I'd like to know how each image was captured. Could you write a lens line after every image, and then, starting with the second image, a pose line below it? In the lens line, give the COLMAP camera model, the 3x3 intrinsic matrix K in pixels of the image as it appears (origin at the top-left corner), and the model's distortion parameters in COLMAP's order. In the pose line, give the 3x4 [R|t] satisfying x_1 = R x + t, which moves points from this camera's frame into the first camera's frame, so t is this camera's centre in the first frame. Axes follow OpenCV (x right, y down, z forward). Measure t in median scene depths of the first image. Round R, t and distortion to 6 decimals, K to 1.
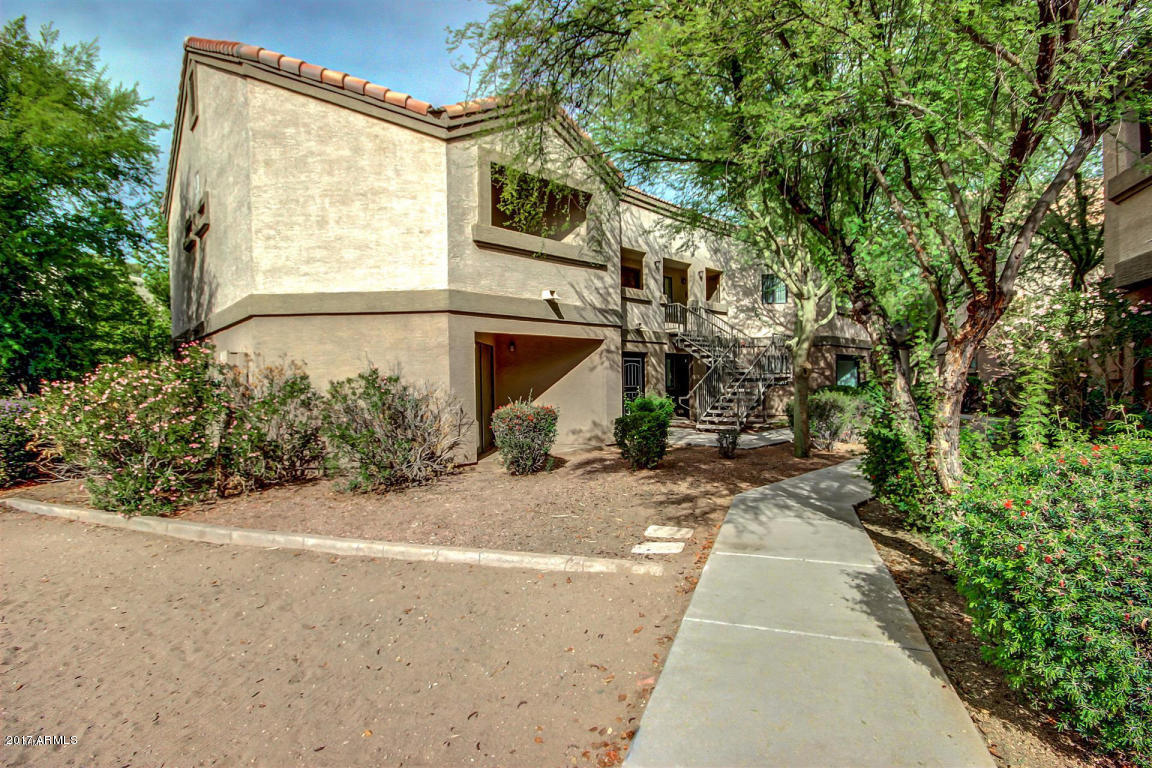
lens RADIAL K [[533.0, 0, 575.8], [0, 533.0, 380.7], [0, 0, 1]] dist [-0.000771, -0.000034]
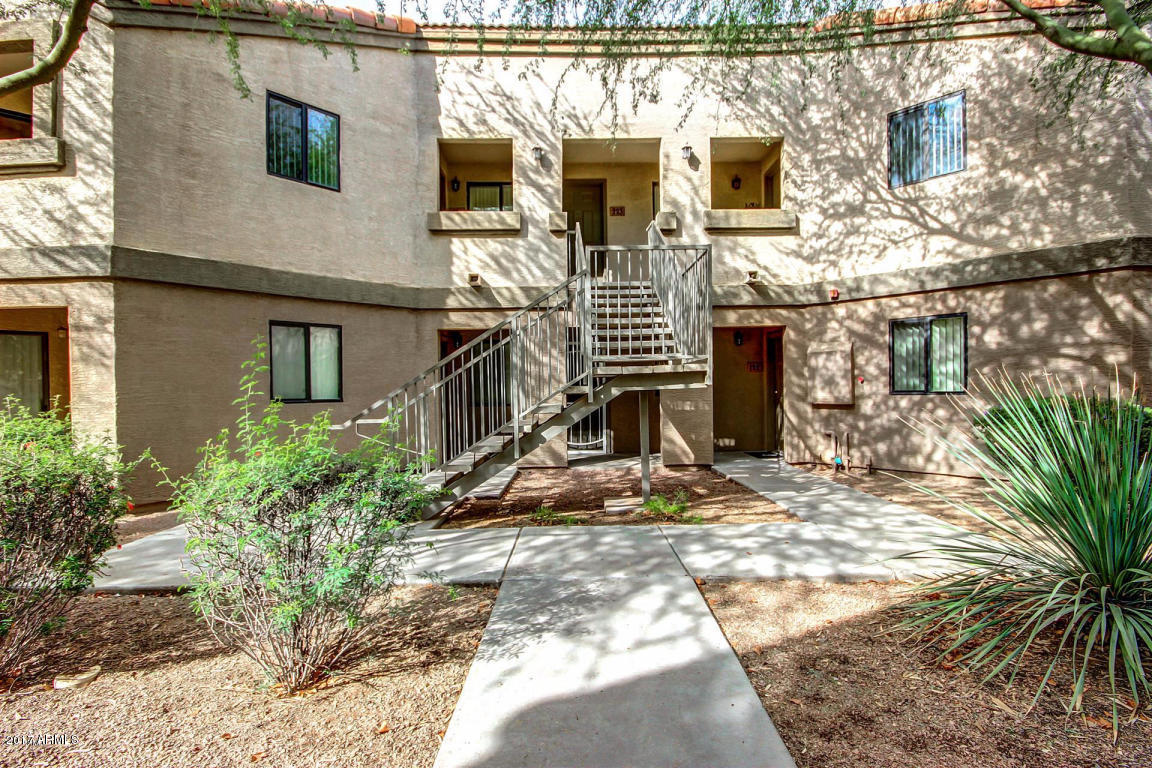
lens RADIAL K [[533.0, 0, 576.1], [0, 533.0, 383.7], [0, 0, 1]] dist [-0.000771, -0.000034]
pose [[0.735611, 0.003483, -0.677396, 0.450480], [0.002059, 0.999971, 0.007377, -0.002006], [0.677401, -0.006821, 0.735582, 0.551483]]
